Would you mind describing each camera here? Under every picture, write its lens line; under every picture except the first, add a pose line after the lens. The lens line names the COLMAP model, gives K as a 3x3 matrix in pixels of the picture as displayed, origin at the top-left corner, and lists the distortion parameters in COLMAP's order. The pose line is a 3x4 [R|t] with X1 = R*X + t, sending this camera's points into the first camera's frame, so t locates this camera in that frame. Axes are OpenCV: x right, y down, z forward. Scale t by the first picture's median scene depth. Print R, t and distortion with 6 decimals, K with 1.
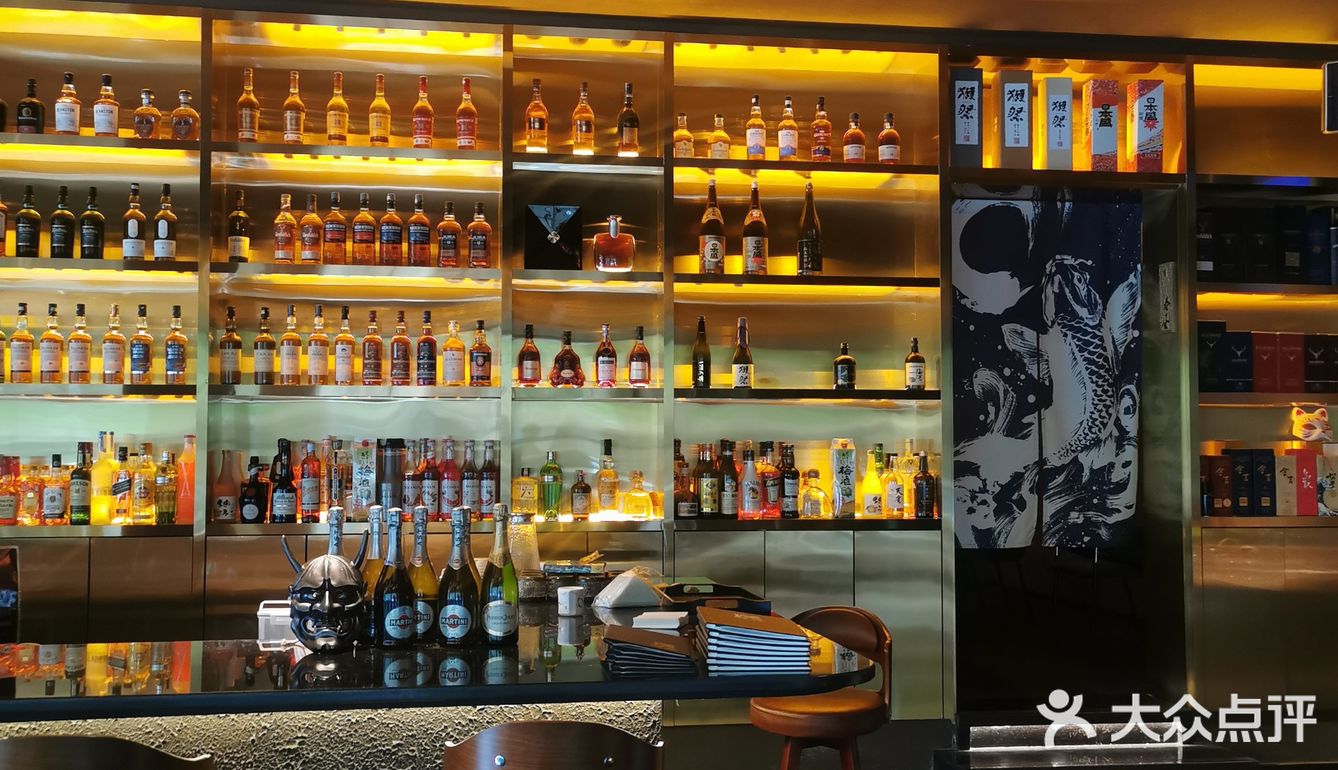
lens RADIAL K [[1377.0, 0, 669.0], [0, 1377.0, 385.0], [0, 0, 1]] dist [0.048650, -0.011028]
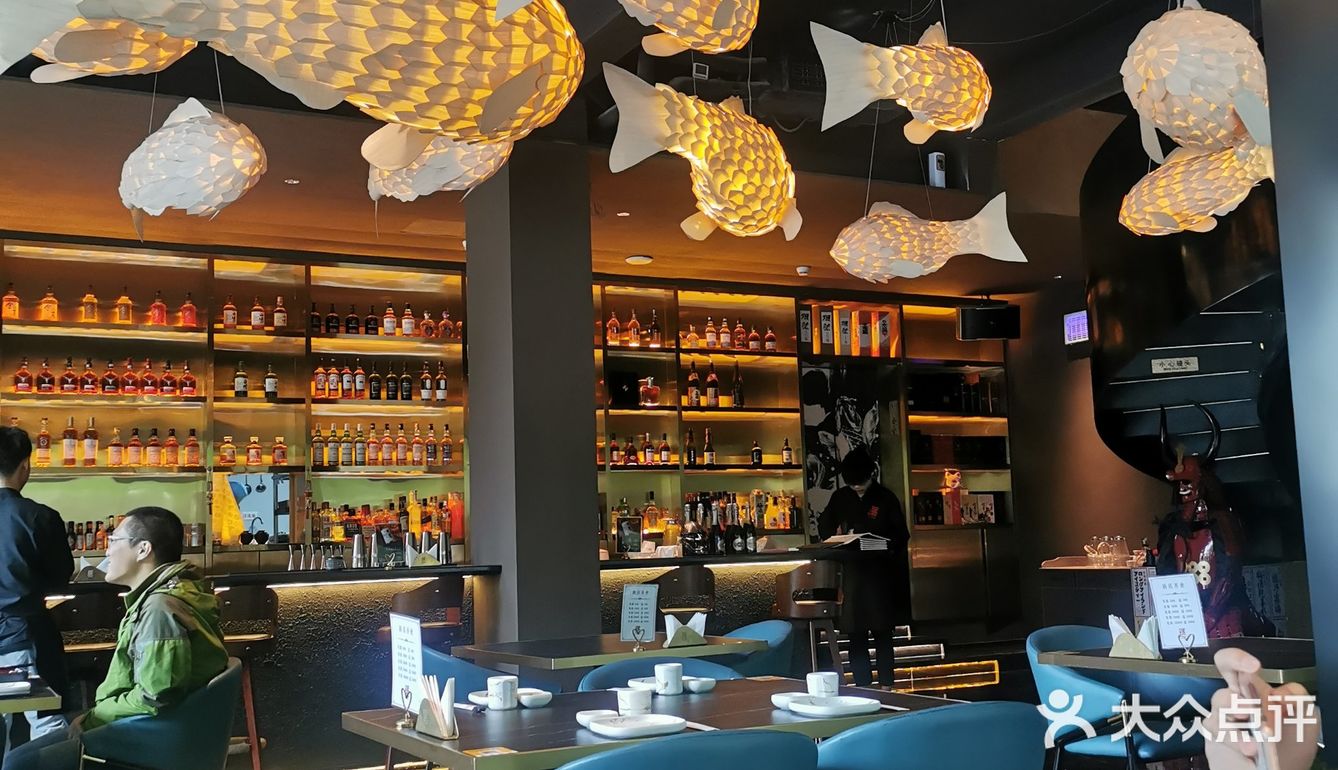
lens RADIAL K [[1377.0, 0, 669.0], [0, 1377.0, 385.0], [0, 0, 1]] dist [0.048650, -0.011028]
pose [[0.943770, 0.005851, 0.330552, -0.633689], [0.018574, 0.997326, -0.070686, 0.026191], [-0.330082, 0.072851, 0.941137, -0.813473]]
